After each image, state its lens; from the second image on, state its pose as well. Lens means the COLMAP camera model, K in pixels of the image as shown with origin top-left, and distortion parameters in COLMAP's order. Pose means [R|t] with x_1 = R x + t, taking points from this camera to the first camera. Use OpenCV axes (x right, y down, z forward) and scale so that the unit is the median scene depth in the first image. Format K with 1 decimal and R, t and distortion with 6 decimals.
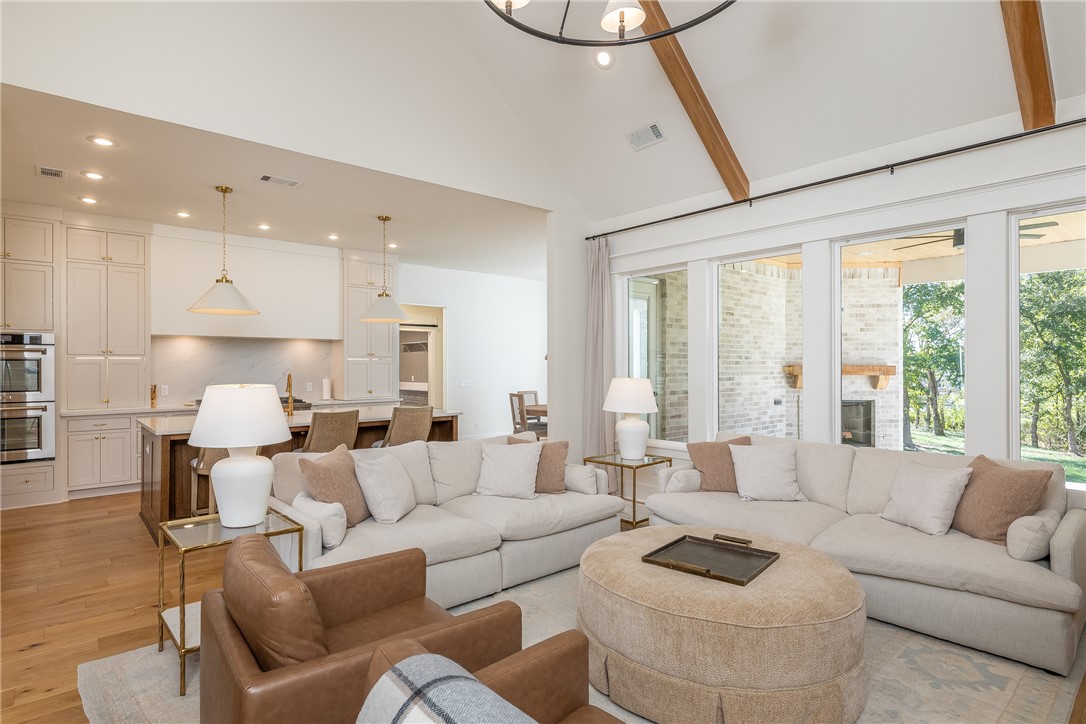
lens RADIAL K [[570.0, 0, 518.5], [0, 570.0, 363.8], [0, 0, 1]] dist [0.003178, 0.002598]
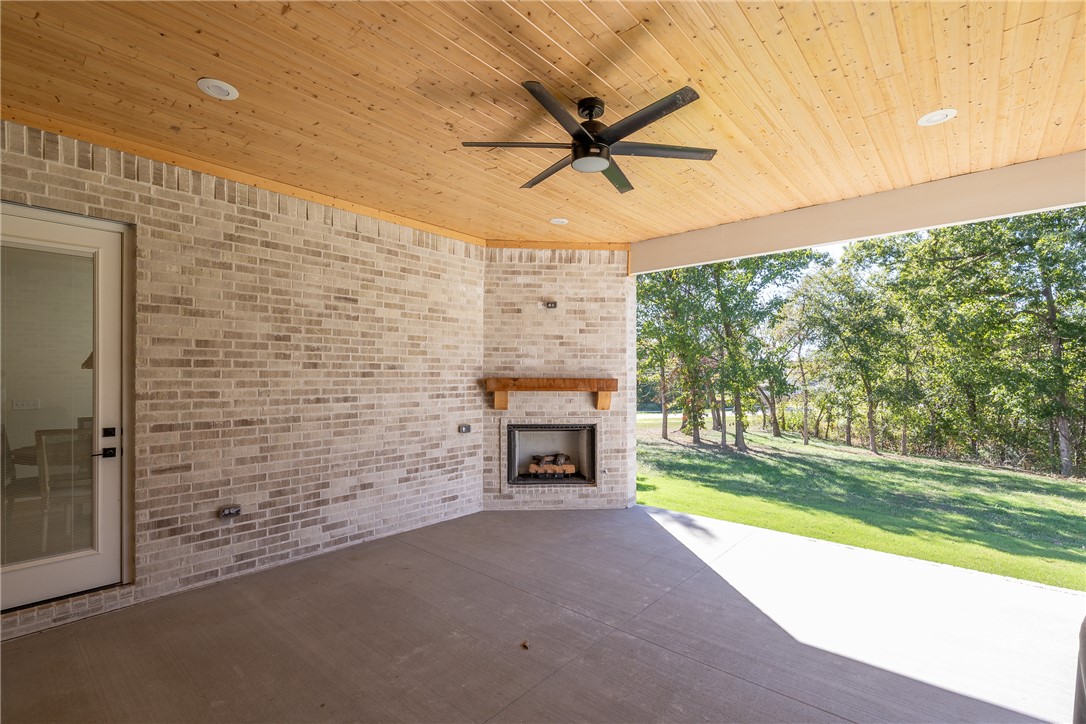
lens RADIAL K [[491.6, 0, 545.6], [0, 491.6, 375.1], [0, 0, 1]] dist [0.000566, 0.000013]
pose [[0.986827, 0.002097, 0.161764, 0.461859], [-0.002568, 0.999993, 0.002705, -0.002994], [-0.161757, -0.003085, 0.986826, 0.374006]]
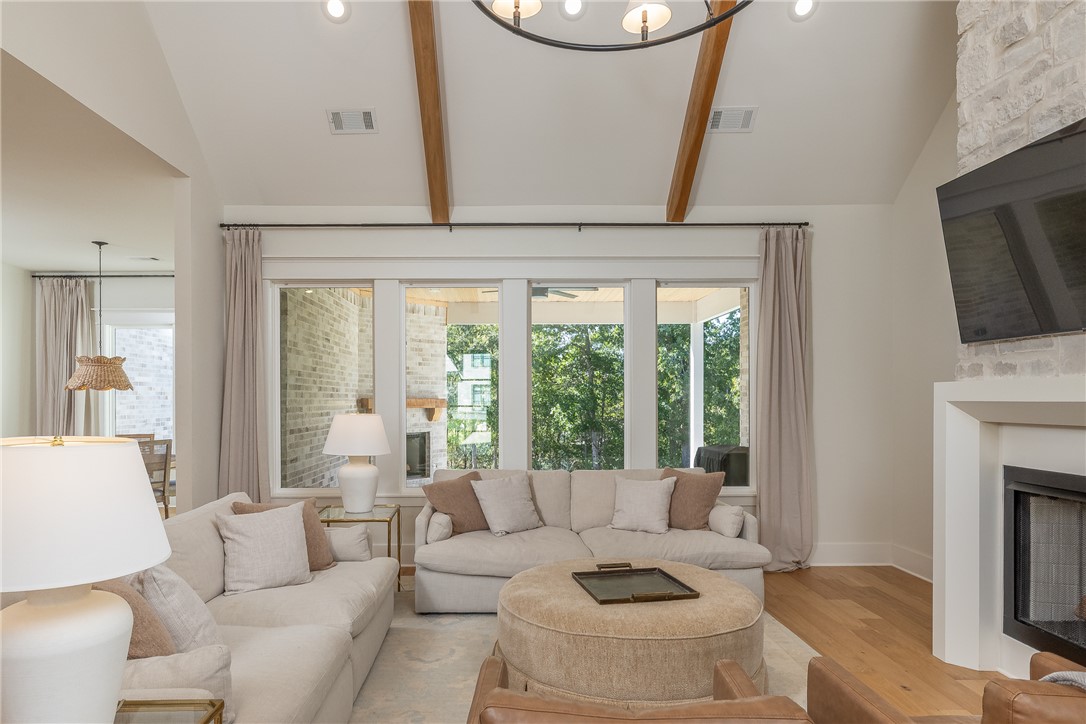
lens RADIAL K [[652.7, 0, 515.3], [0, 652.7, 401.1], [0, 0, 1]] dist [0.000859, 0.000078]
pose [[0.632976, -0.004095, 0.774160, -0.208010], [-0.000389, 0.999984, 0.005607, 0.000954], [-0.774171, -0.003850, 0.632965, 0.124348]]
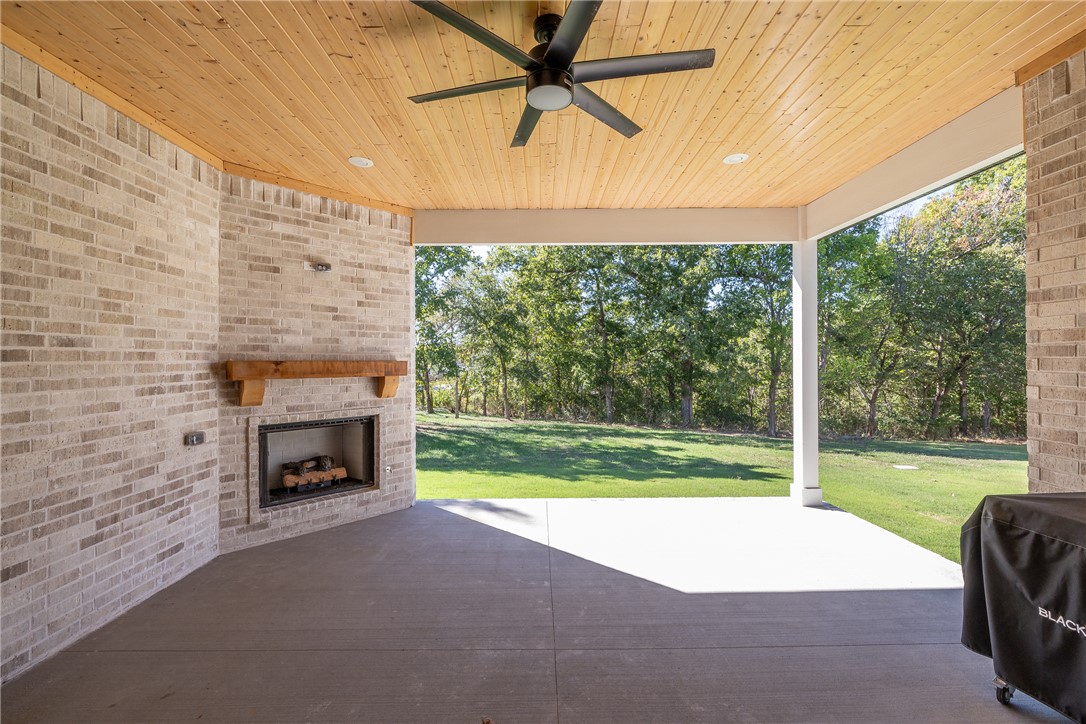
lens RADIAL K [[466.9, 0, 545.4], [0, 466.9, 357.2], [0, 0, 1]] dist [0.000002, 0.000207]
pose [[0.633209, -0.000049, 0.773981, 0.343820], [0.001160, 0.999999, -0.000886, -0.000257], [-0.773980, 0.001459, 0.633208, 0.534364]]
